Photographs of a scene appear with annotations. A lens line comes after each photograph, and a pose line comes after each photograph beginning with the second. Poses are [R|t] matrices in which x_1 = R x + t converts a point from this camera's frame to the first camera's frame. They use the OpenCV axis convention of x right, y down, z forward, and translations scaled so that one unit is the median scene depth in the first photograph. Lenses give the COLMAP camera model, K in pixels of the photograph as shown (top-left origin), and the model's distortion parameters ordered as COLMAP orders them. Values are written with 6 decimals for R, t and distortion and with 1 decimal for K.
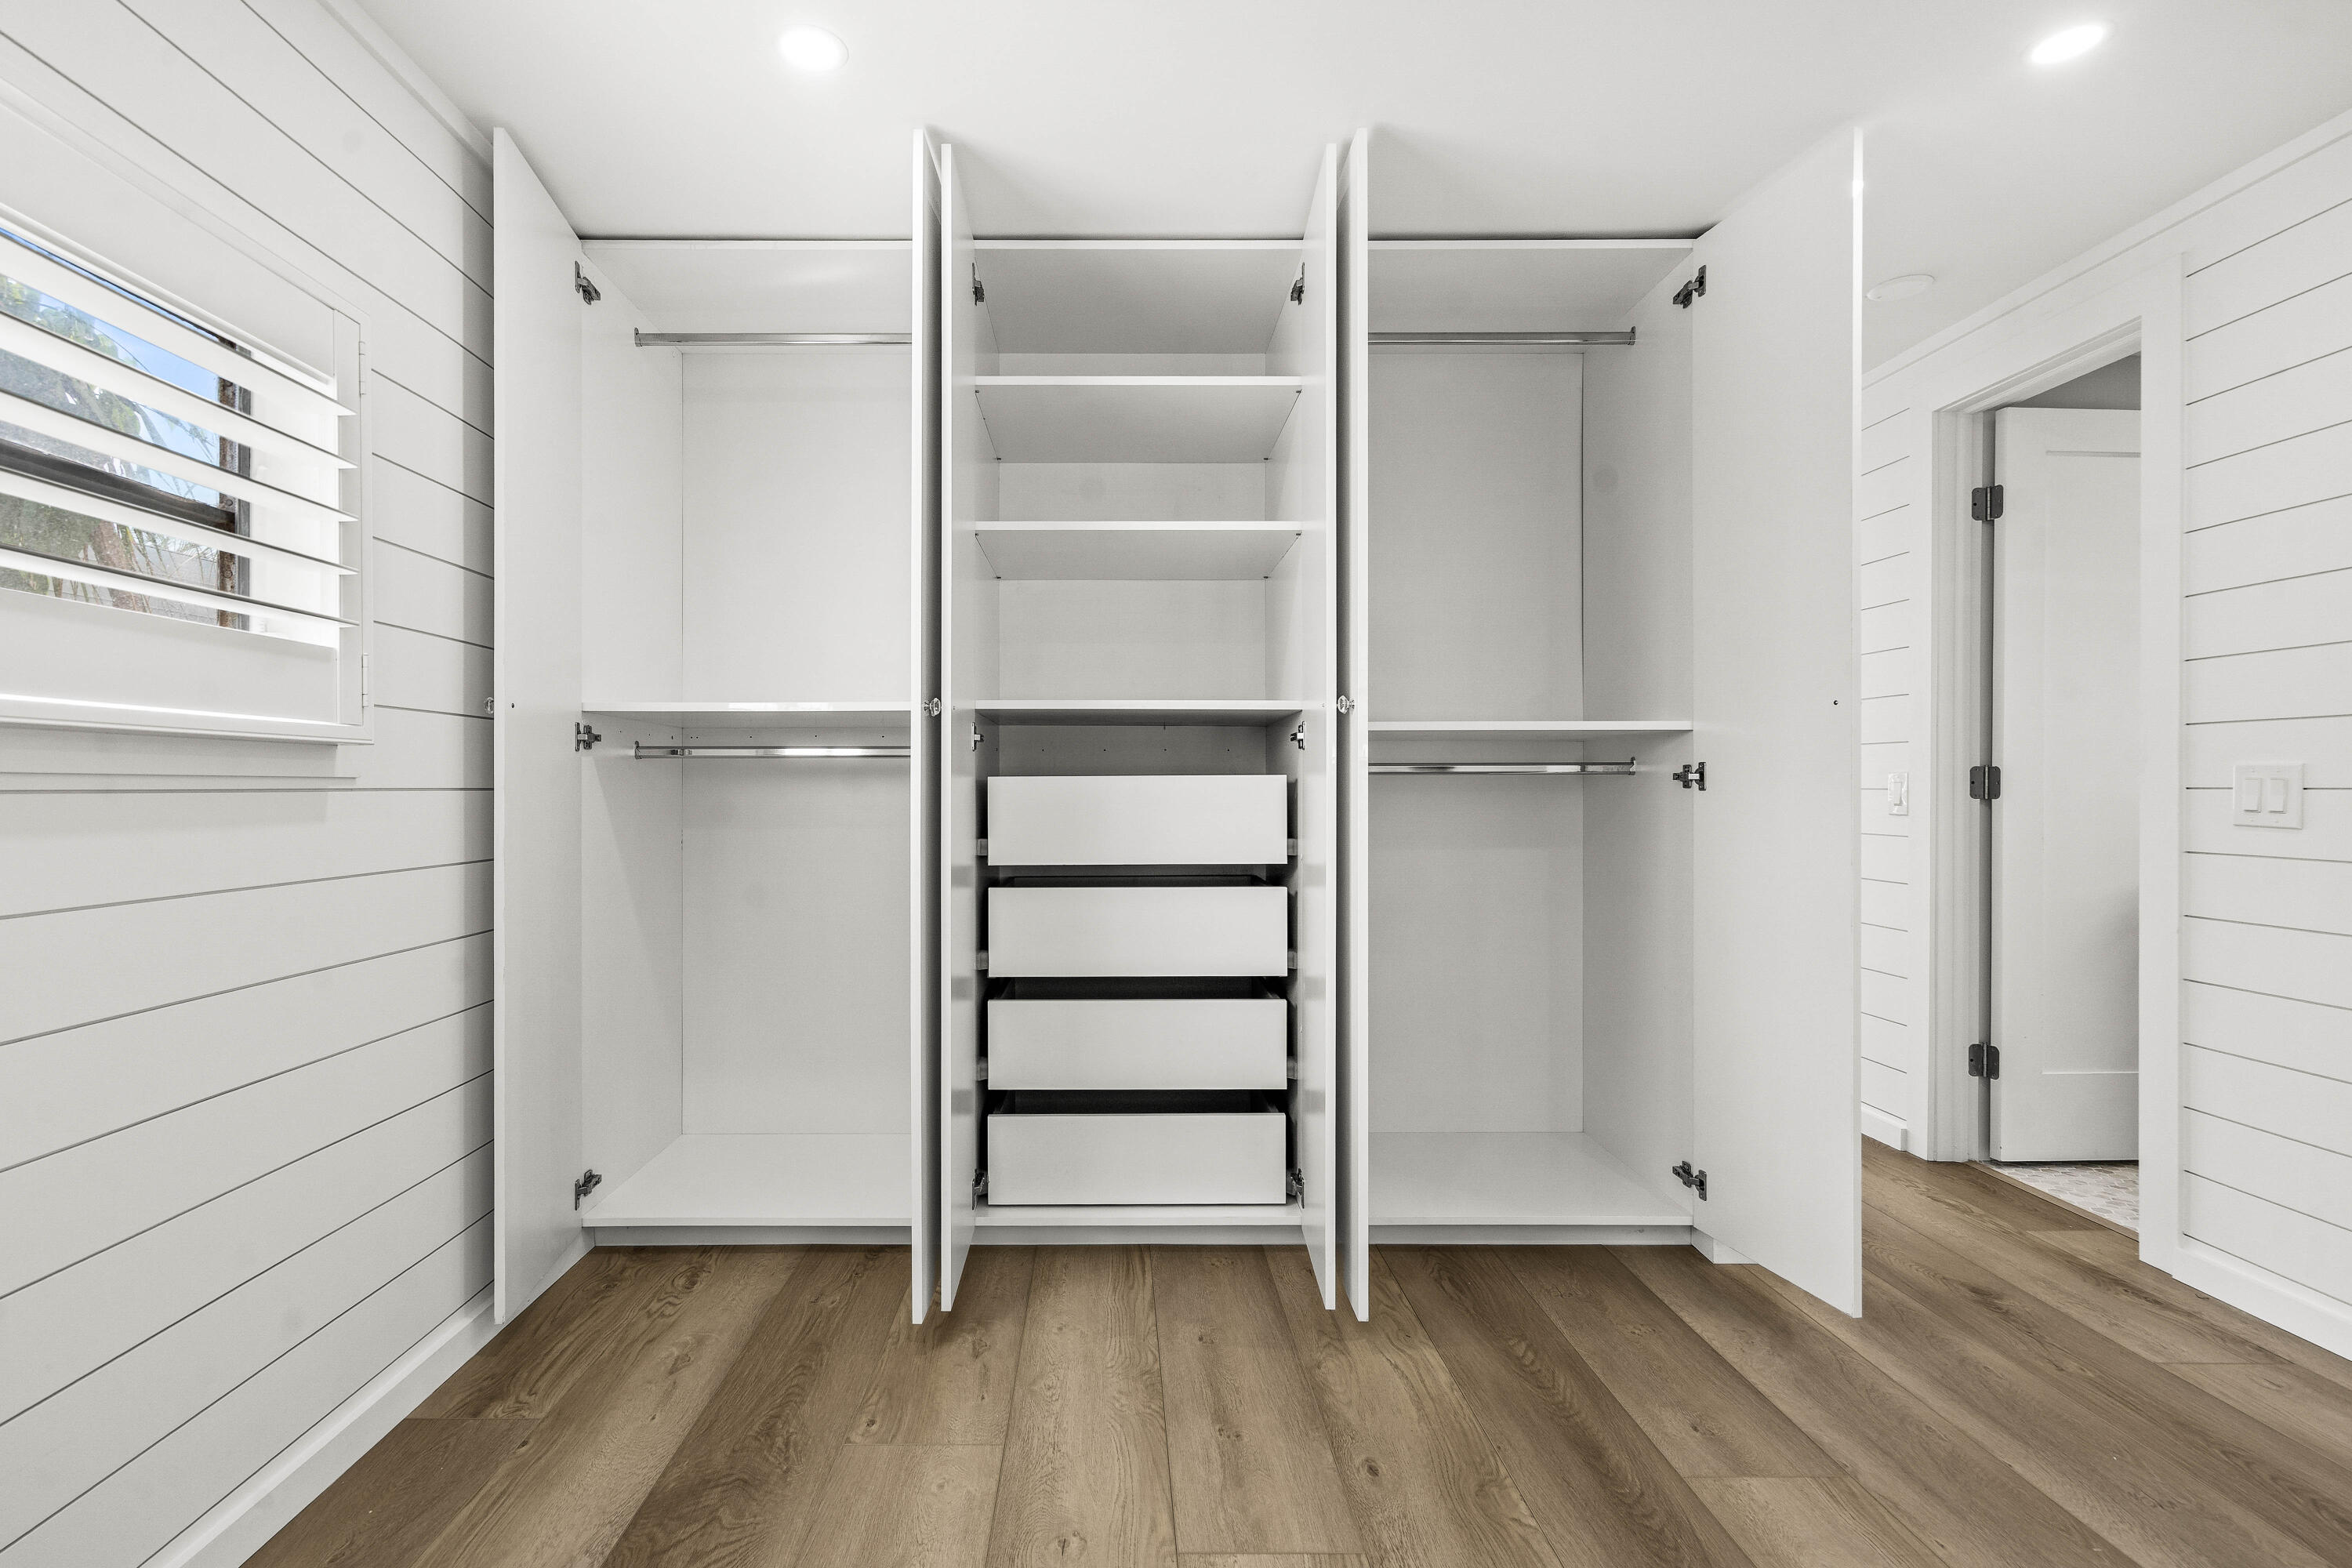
lens RADIAL K [[1111.8, 0, 1110.4], [0, 1111.8, 784.0], [0, 0, 1]] dist [0.000077, 0.000011]
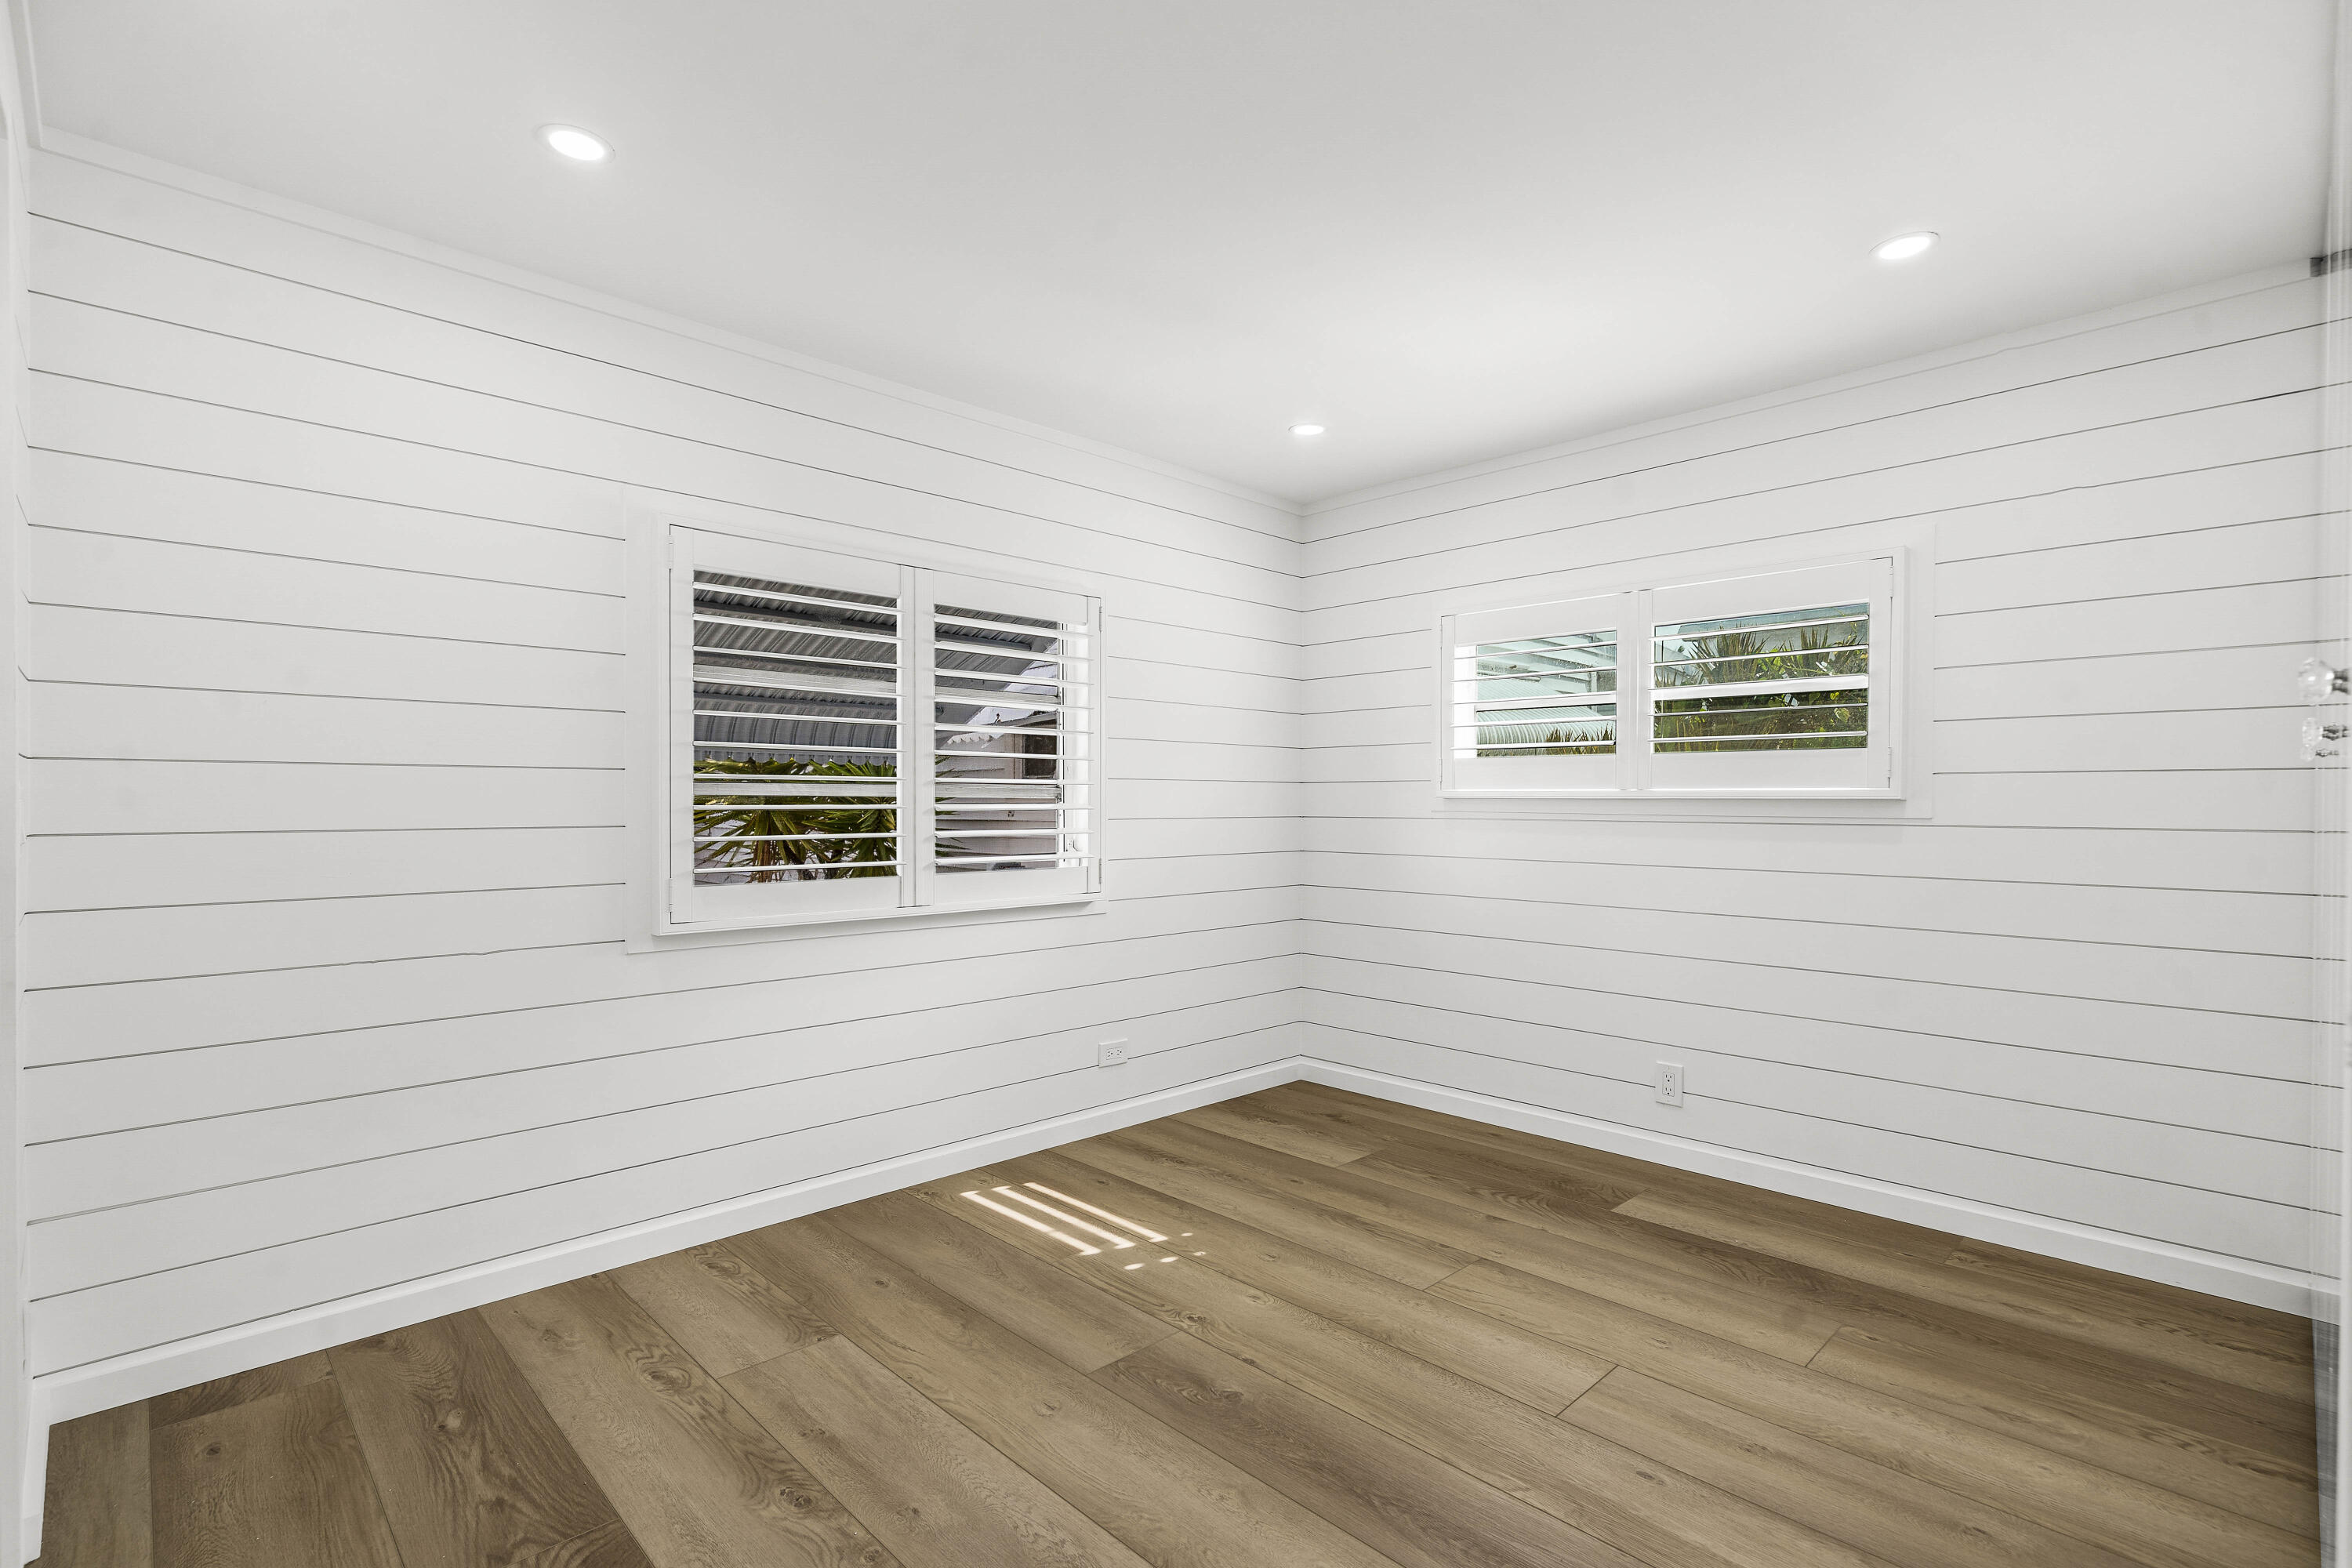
lens RADIAL K [[1081.3, 0, 1173.0], [0, 1081.3, 801.4], [0, 0, 1]] dist [-0.004942, 0.000671]
pose [[-0.724528, -0.002108, -0.689242, 1.112497], [0.000033, 0.999995, -0.003093, -0.023110], [0.689245, -0.002264, -0.724525, 1.251196]]
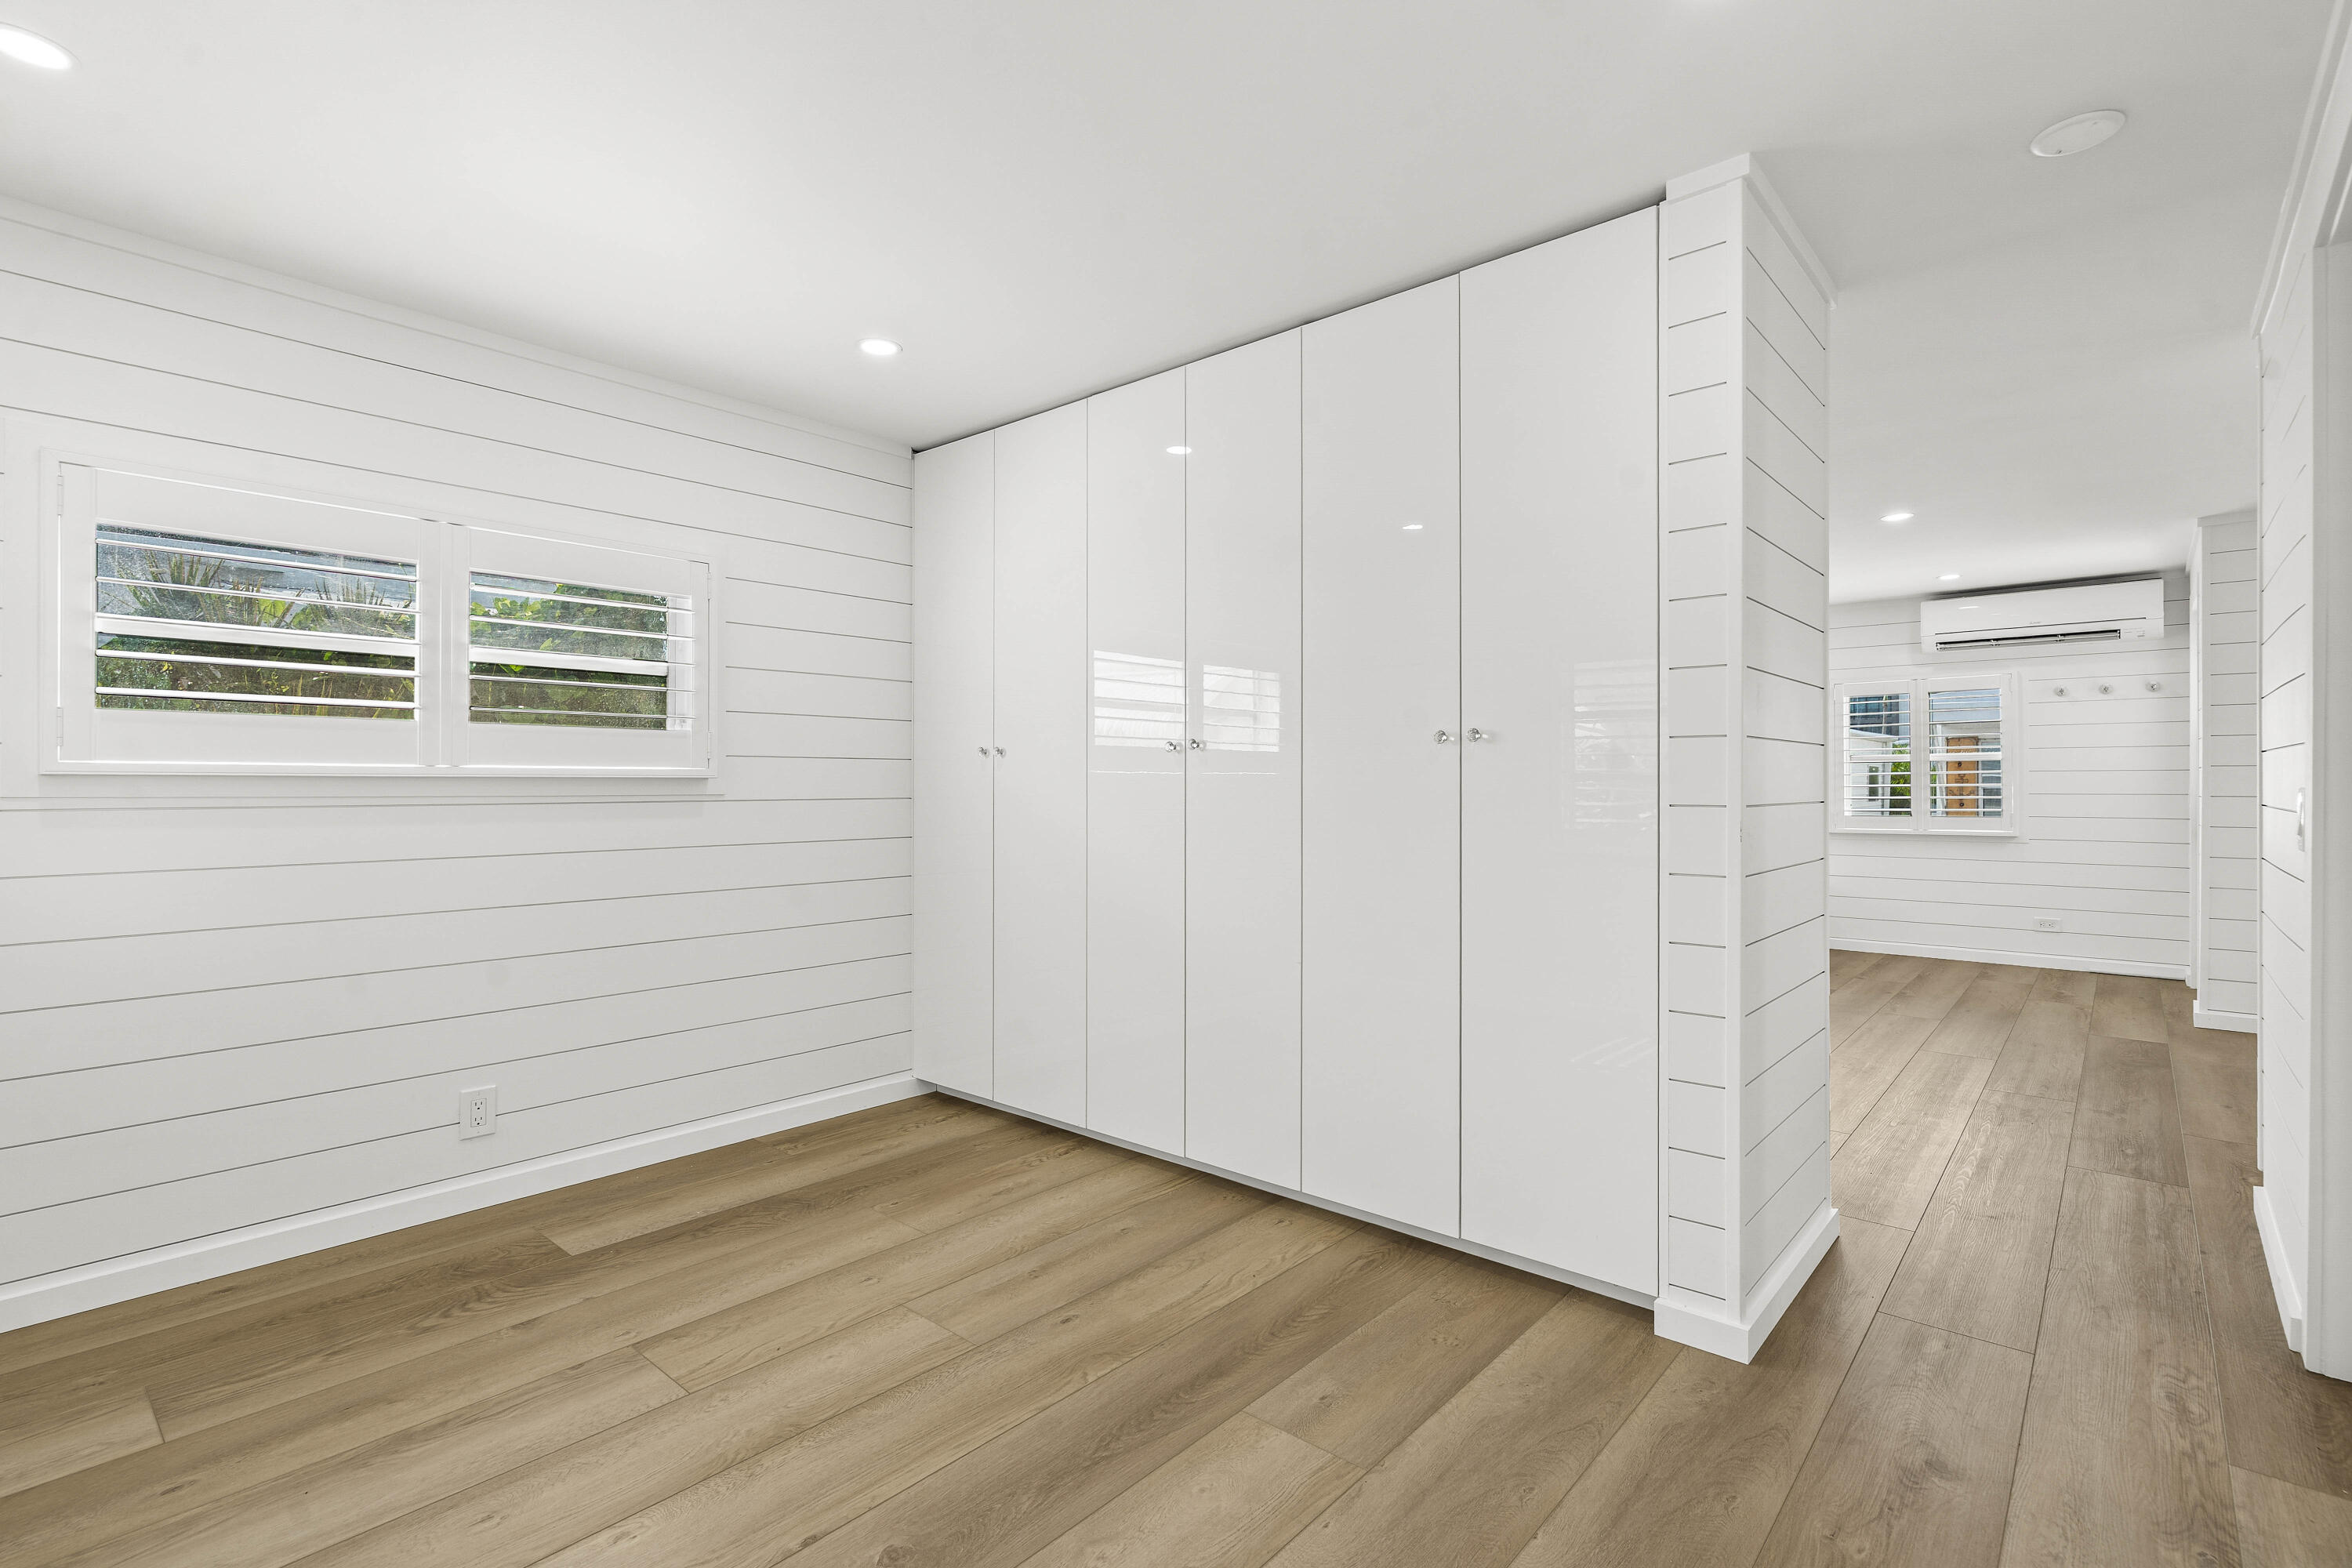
lens RADIAL K [[1102.7, 0, 1179.5], [0, 1102.7, 778.9], [0, 0, 1]] dist [-0.000013, -0.000045]
pose [[0.749927, -0.000088, -0.661520, 1.055925], [0.001231, 0.999998, 0.001262, -0.030353], [0.661519, -0.001761, 0.749926, 0.084618]]
